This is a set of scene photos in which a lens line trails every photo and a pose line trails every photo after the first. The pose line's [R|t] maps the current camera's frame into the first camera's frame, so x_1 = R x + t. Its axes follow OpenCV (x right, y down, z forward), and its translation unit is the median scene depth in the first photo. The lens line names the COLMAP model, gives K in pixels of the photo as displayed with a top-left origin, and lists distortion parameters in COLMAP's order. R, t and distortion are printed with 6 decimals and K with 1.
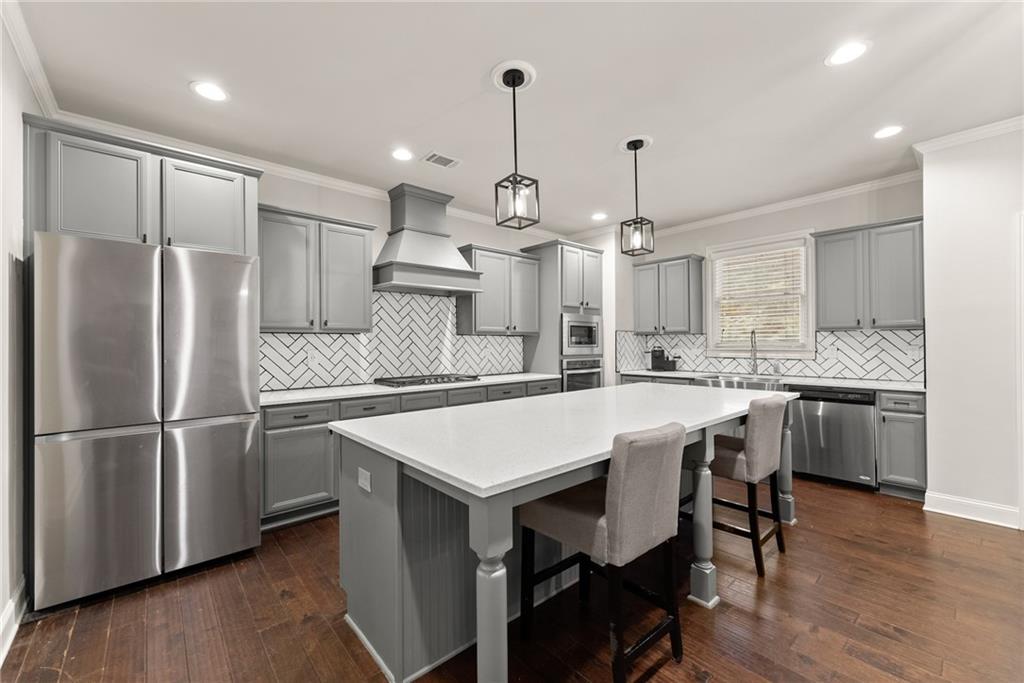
lens RADIAL K [[415.5, 0, 514.0], [0, 415.5, 344.4], [0, 0, 1]] dist [0.002848, -0.000117]
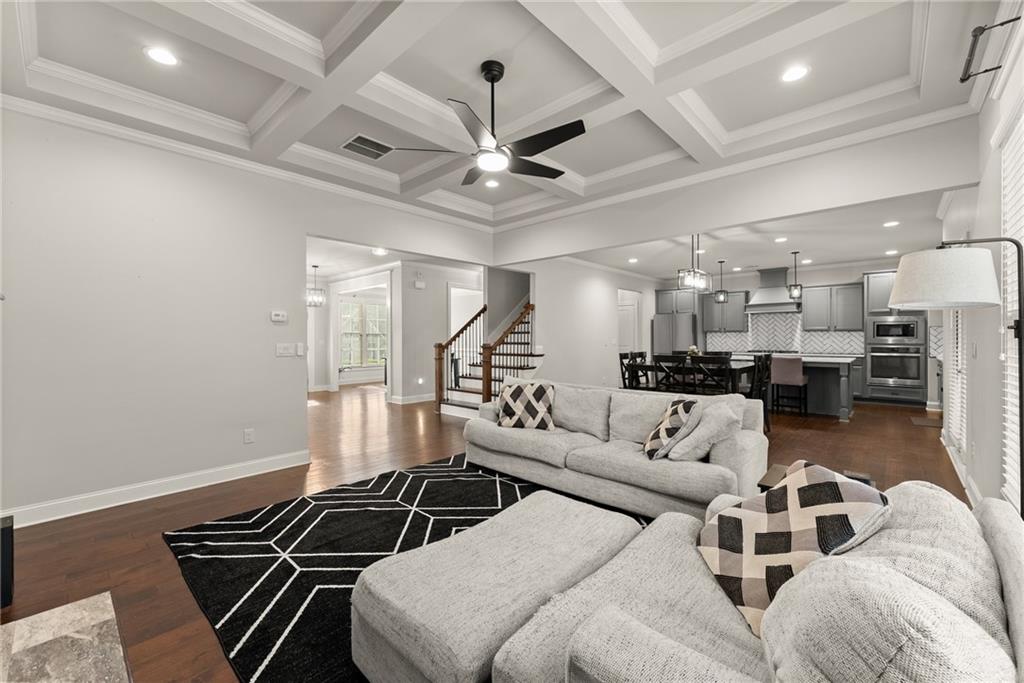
lens RADIAL K [[414.9, 0, 512.0], [0, 414.9, 341.5], [0, 0, 1]] dist [0.005174, -0.000028]
pose [[0.106952, 0.016040, -0.994135, 1.878992], [-0.000225, 0.999870, 0.016108, -0.007724], [0.994264, -0.001499, 0.106942, -0.649945]]
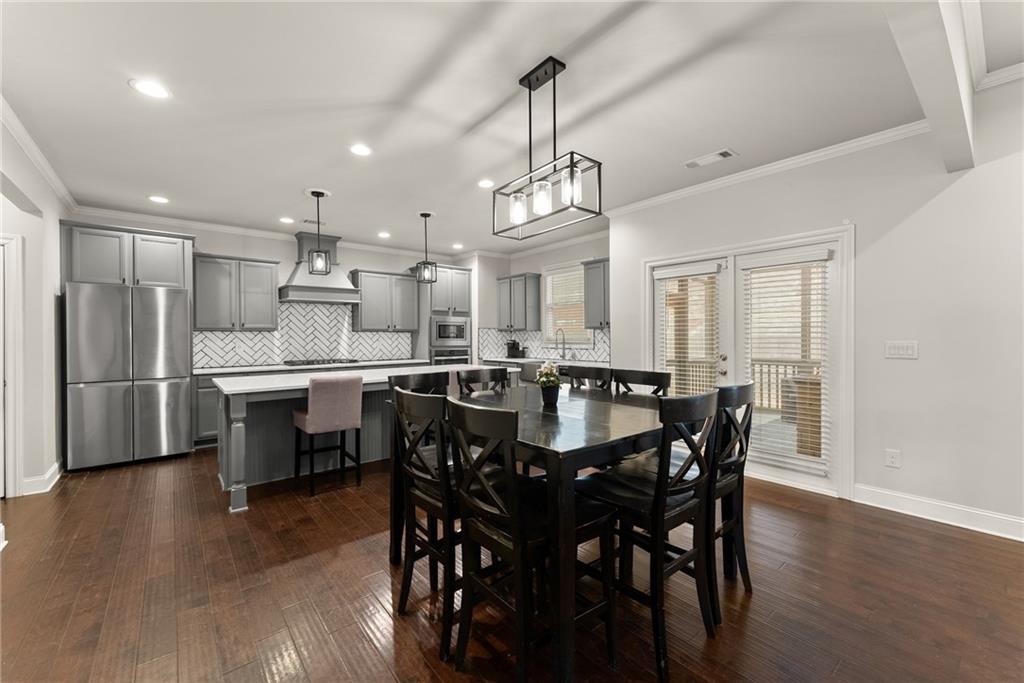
lens RADIAL K [[414.9, 0, 512.0], [0, 414.9, 341.5], [0, 0, 1]] dist [0.005174, -0.000028]
pose [[0.999566, 0.001691, -0.029426, 0.510410], [-0.001422, 0.999957, 0.009161, -0.003004], [0.029440, -0.009115, 0.999525, -0.458317]]
